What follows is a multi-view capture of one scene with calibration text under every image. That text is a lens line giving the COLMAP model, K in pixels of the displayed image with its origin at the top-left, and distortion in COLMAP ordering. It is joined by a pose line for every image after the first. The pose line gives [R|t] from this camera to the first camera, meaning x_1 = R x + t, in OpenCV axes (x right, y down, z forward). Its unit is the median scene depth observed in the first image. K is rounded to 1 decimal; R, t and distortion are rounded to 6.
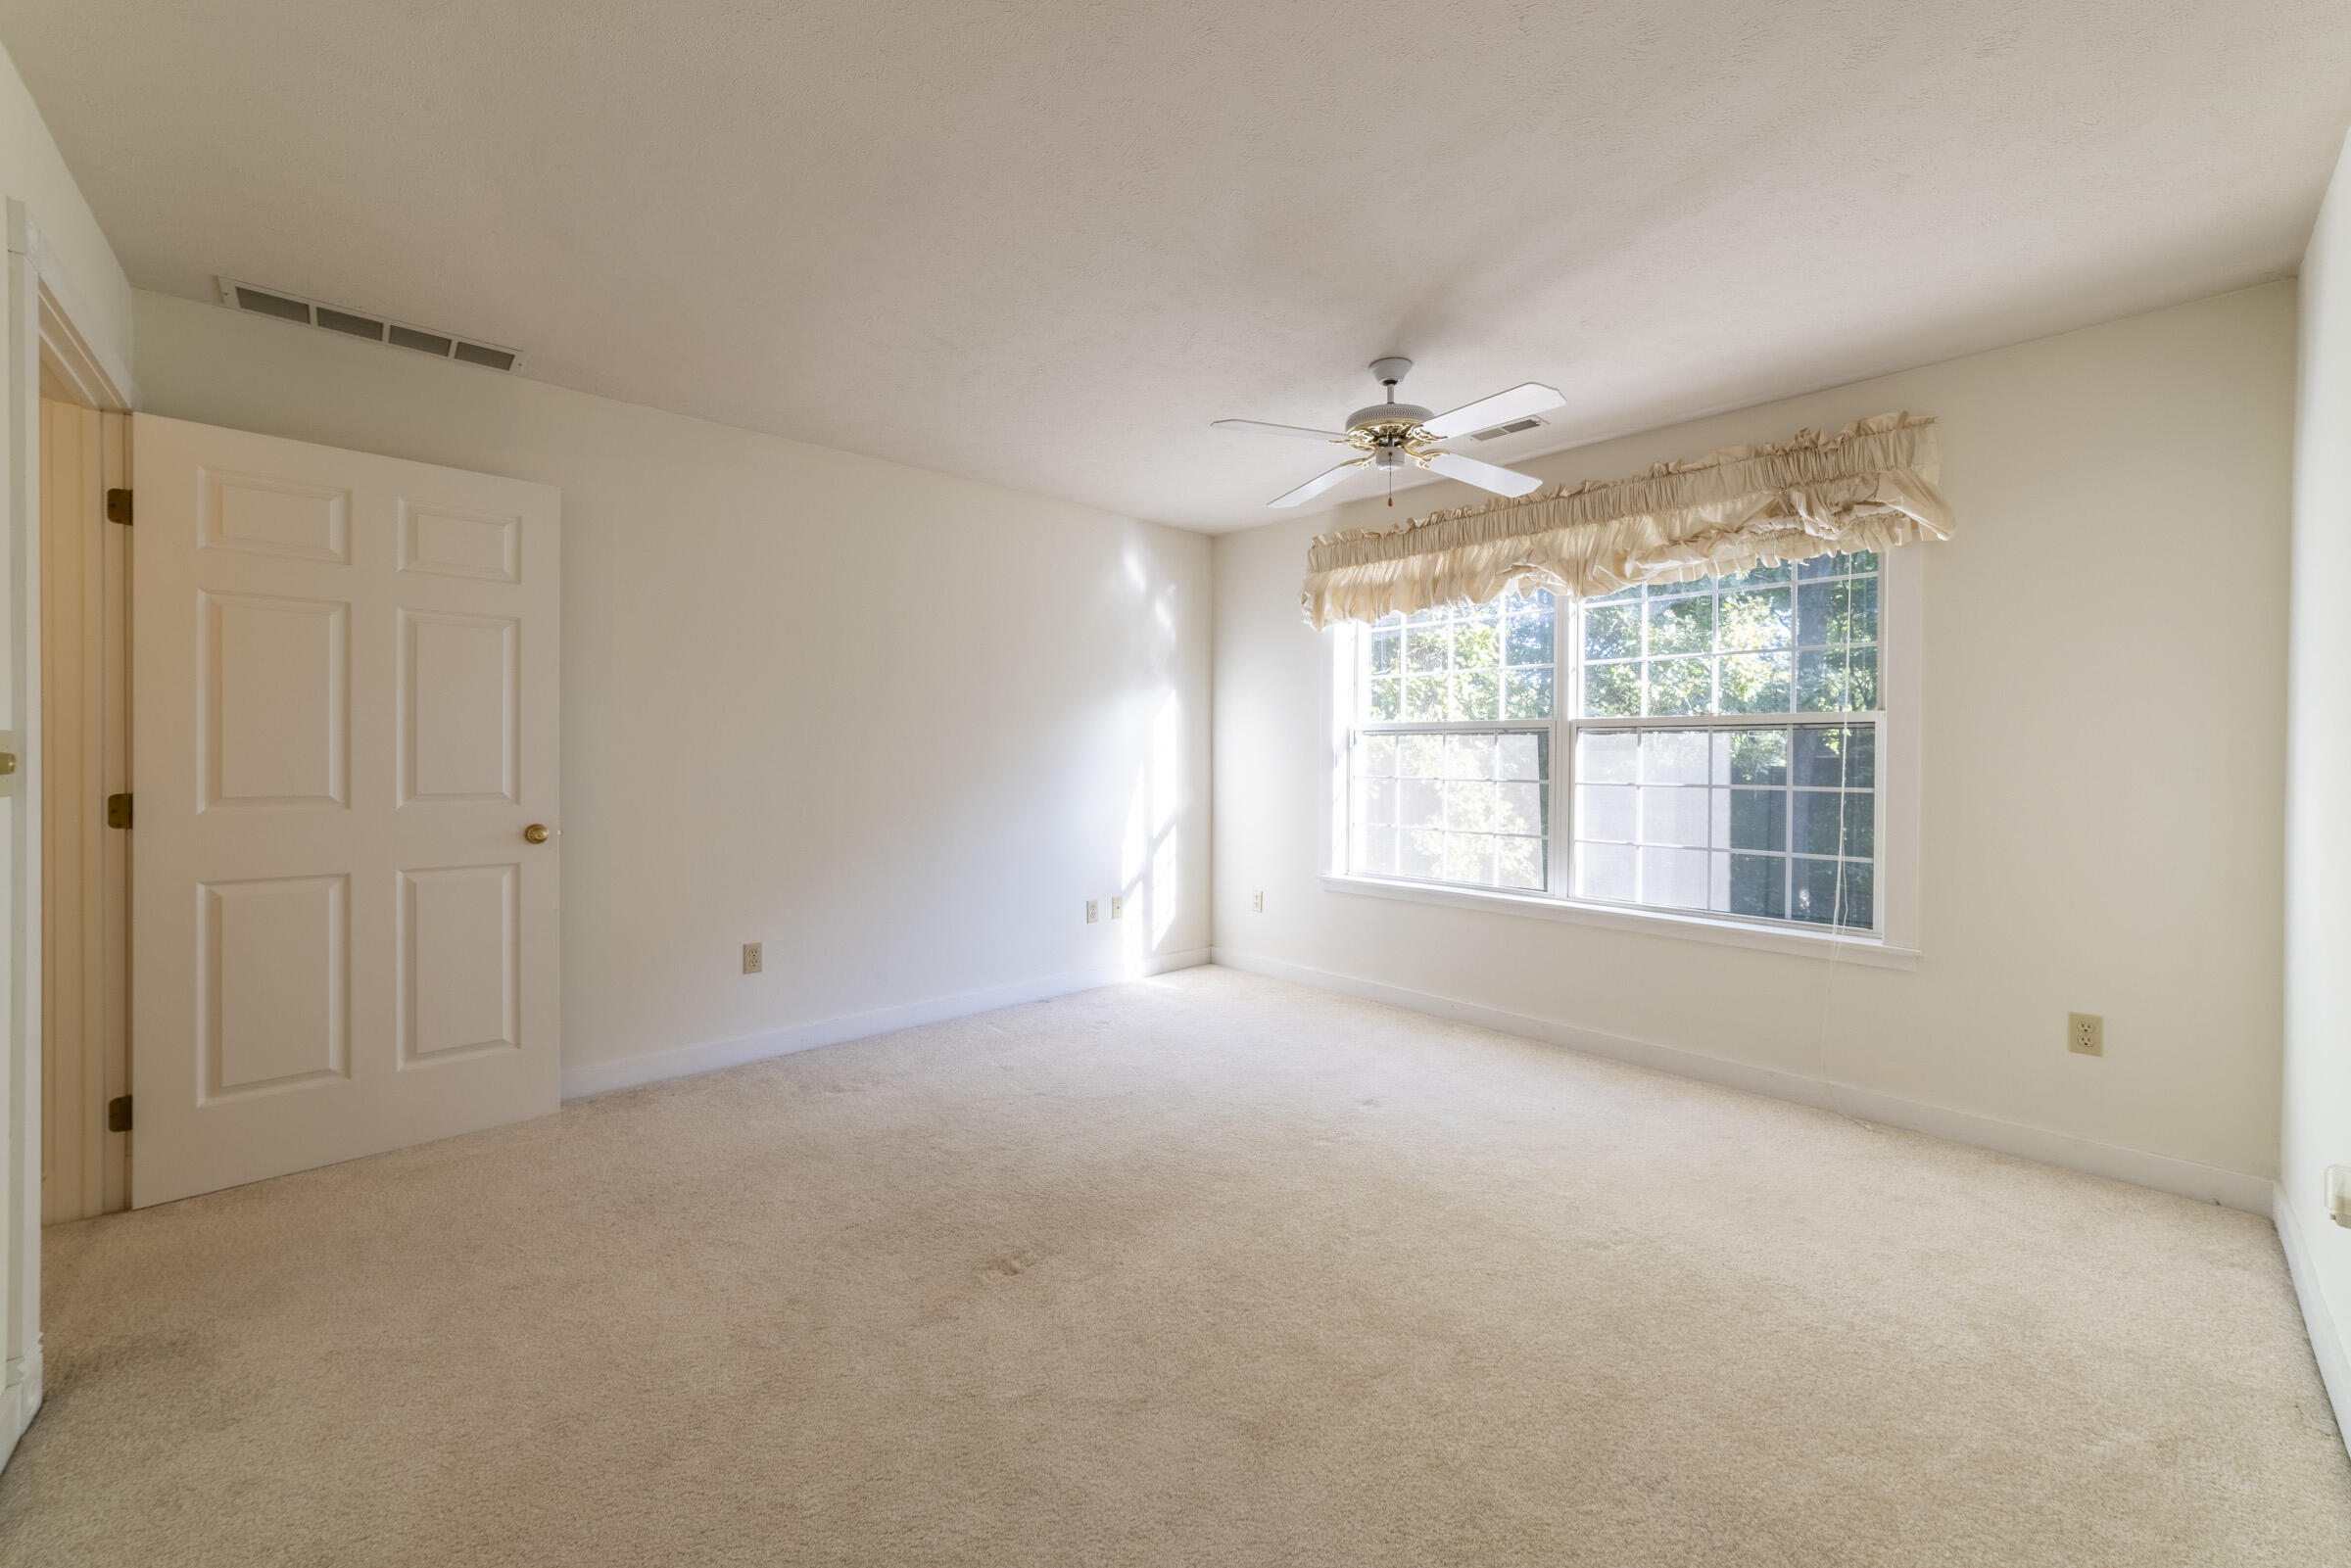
lens RADIAL K [[917.0, 0, 1161.3], [0, 917.0, 763.9], [0, 0, 1]] dist [-0.000246, 0.000007]
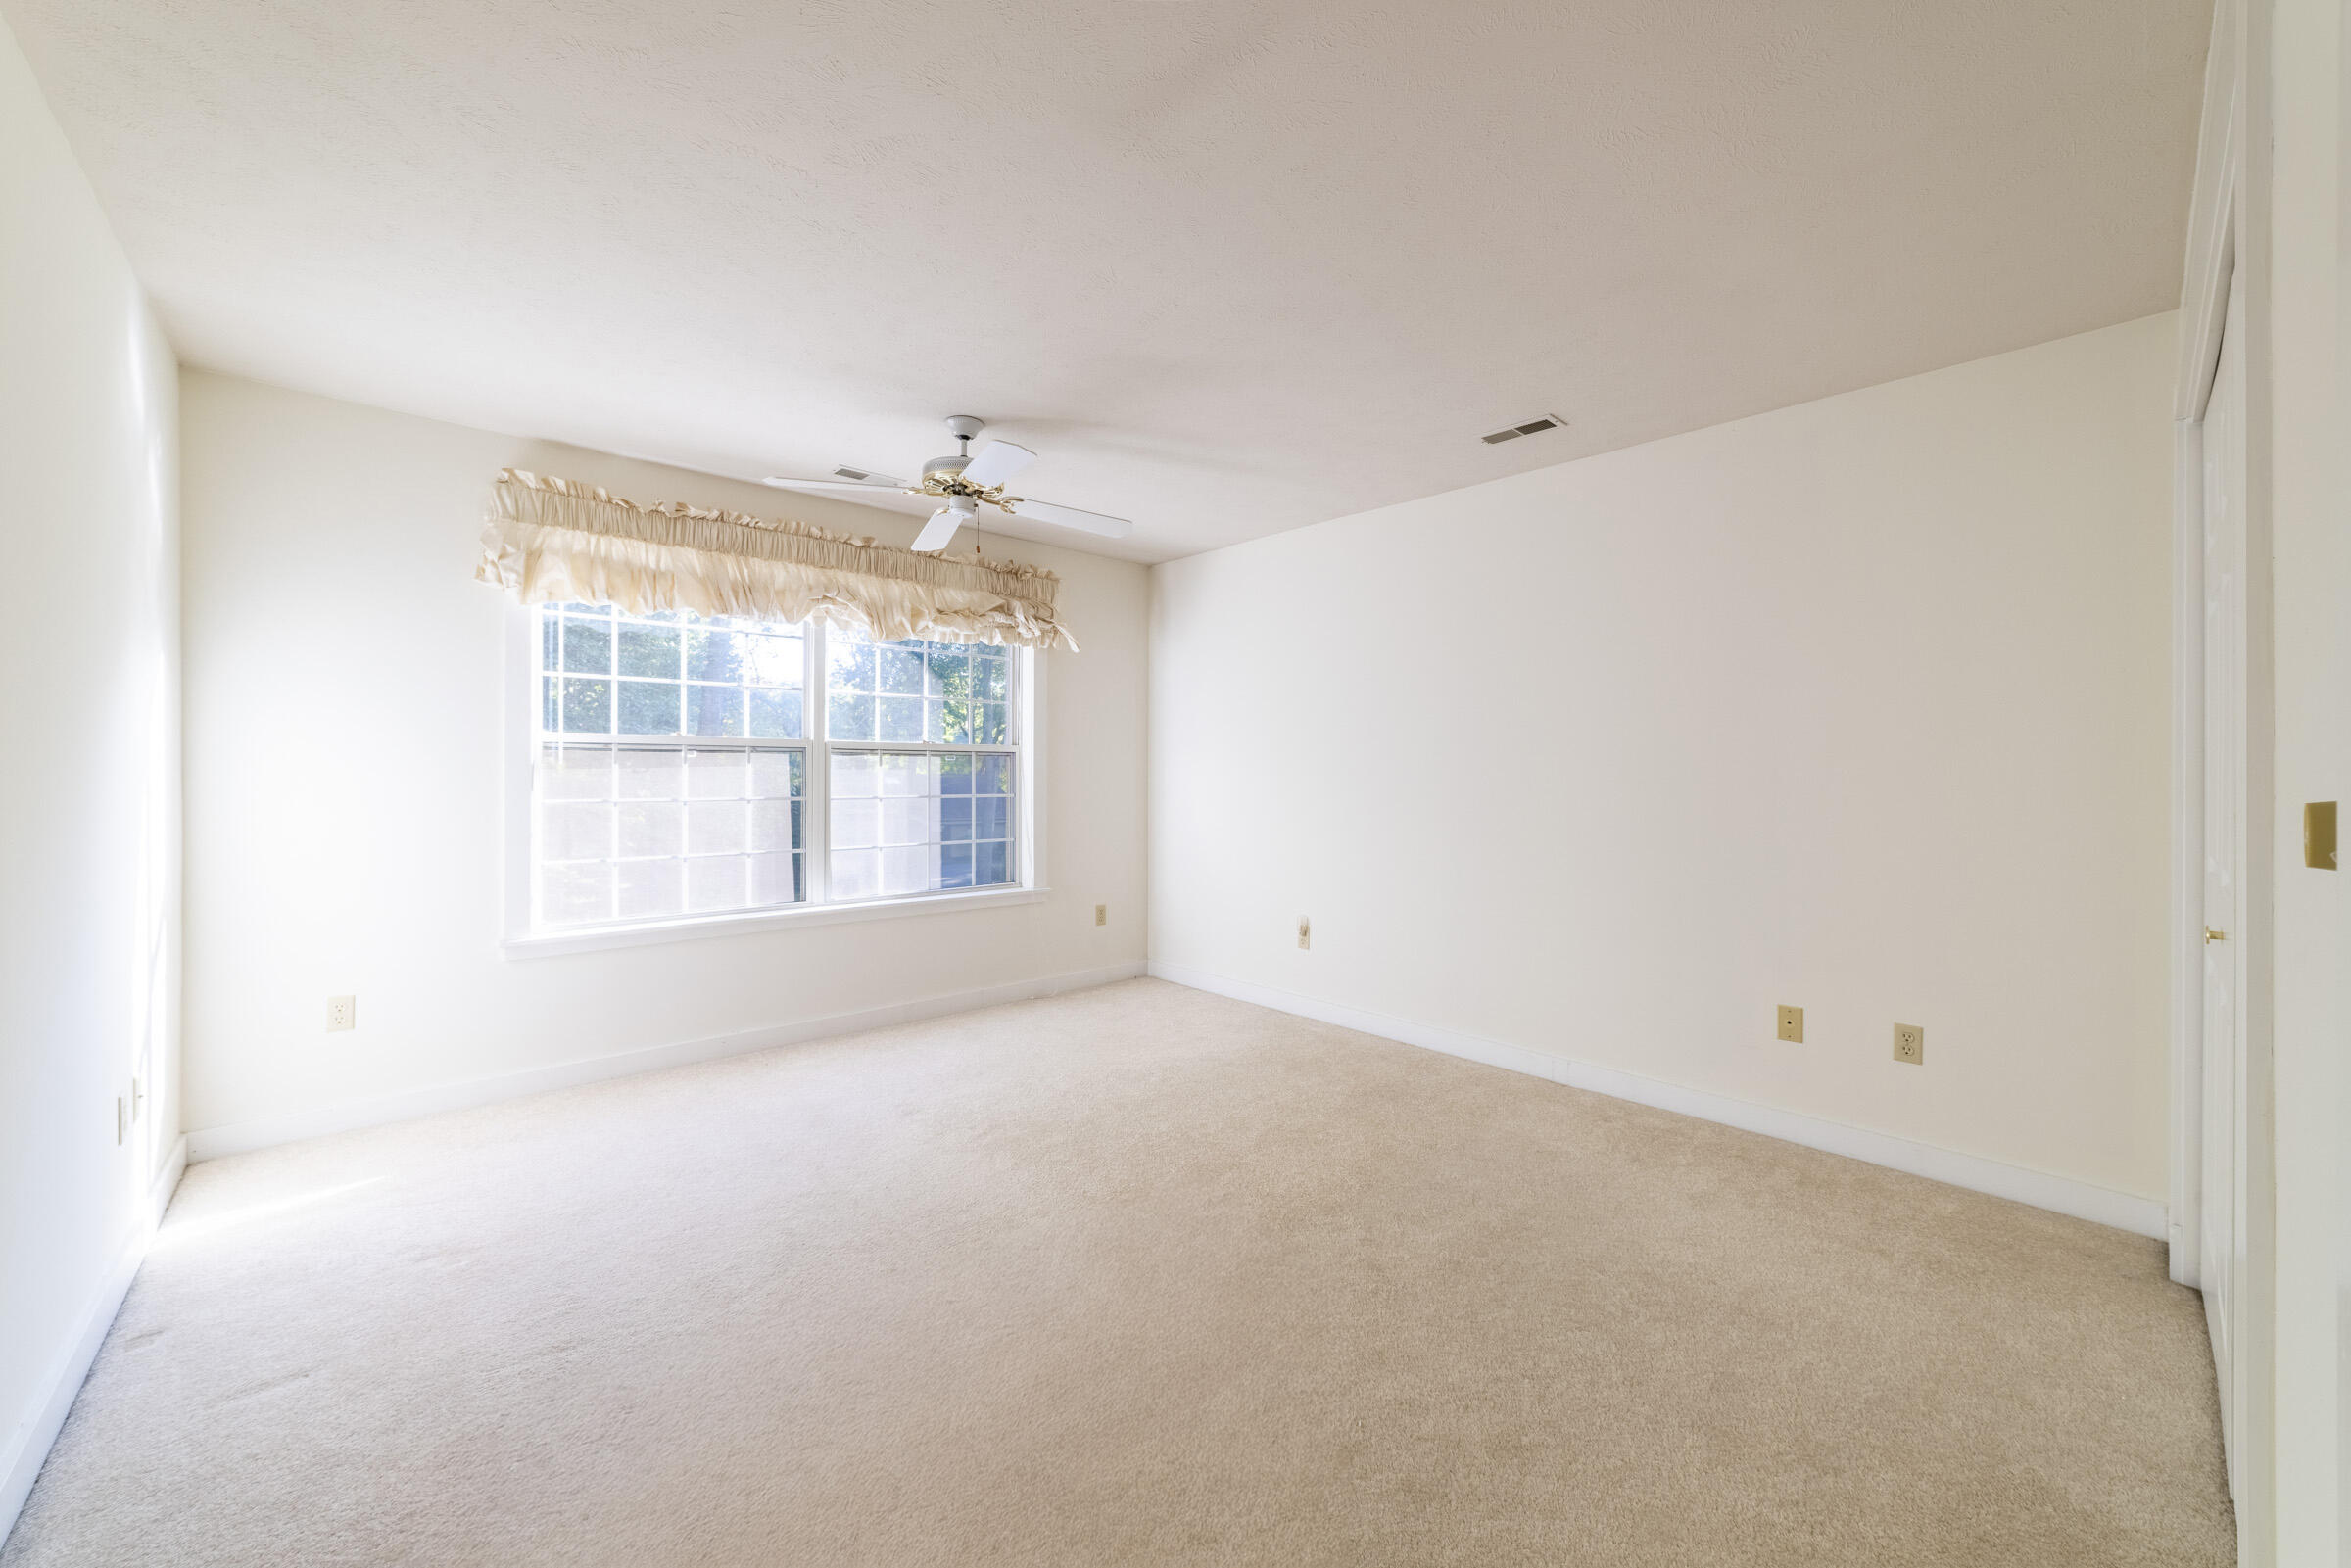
lens RADIAL K [[917.0, 0, 1161.3], [0, 917.0, 763.9], [0, 0, 1]] dist [-0.000246, 0.000007]
pose [[0.000167, 0.000446, 1.000000, -0.691528], [0.004208, 0.999991, -0.000447, -0.020076], [-0.999991, 0.004208, 0.000165, 0.626630]]
